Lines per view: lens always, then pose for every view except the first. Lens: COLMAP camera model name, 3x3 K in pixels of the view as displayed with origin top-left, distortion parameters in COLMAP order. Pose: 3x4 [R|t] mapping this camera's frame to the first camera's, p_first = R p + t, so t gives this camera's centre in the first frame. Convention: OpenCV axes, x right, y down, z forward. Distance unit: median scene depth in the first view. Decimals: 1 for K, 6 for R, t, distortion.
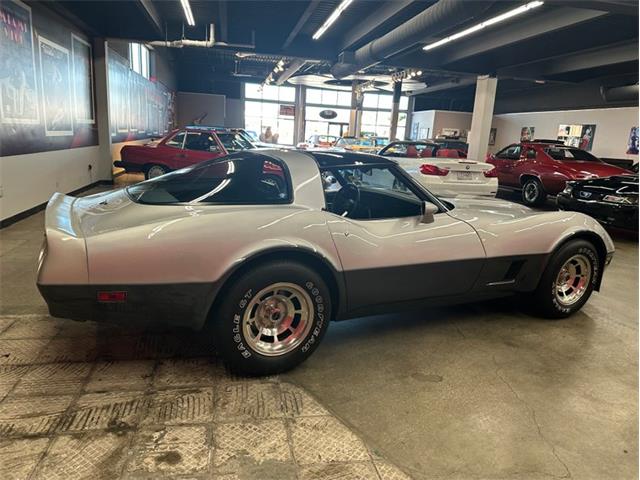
lens RADIAL K [[455.4, 0, 324.8], [0, 455.4, 241.4], [0, 0, 1]] dist [0.021316, -0.033110]
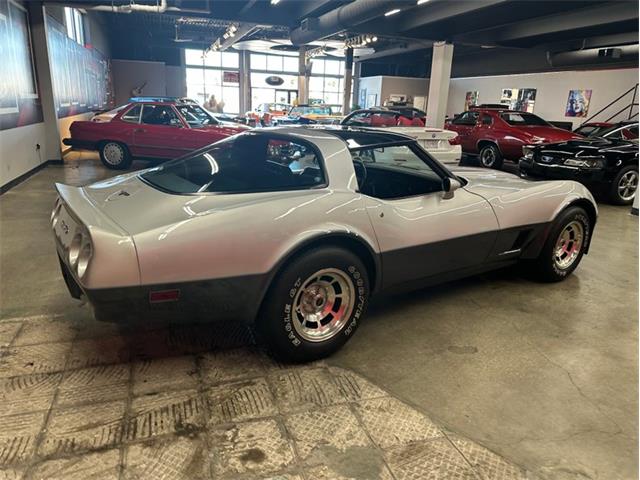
lens RADIAL K [[455.4, 0, 324.6], [0, 455.4, 238.9], [0, 0, 1]] dist [0.021316, -0.033110]
pose [[0.991840, -0.053752, 0.115601, -0.151227], [0.046281, 0.996721, 0.066377, -0.028552], [-0.118790, -0.060485, 0.991075, 0.016968]]
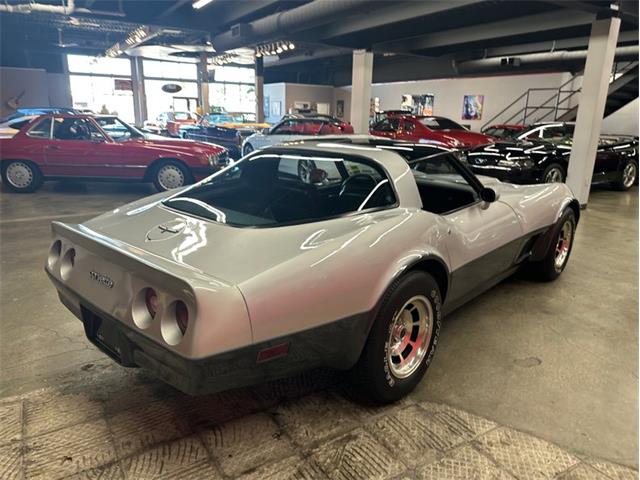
lens RADIAL K [[455.4, 0, 324.5], [0, 455.4, 241.7], [0, 0, 1]] dist [0.021316, -0.033110]
pose [[0.936858, -0.129407, 0.324885, -0.388862], [0.110754, 0.990987, 0.075350, -0.075178], [-0.331708, -0.034610, 0.942747, 0.151061]]
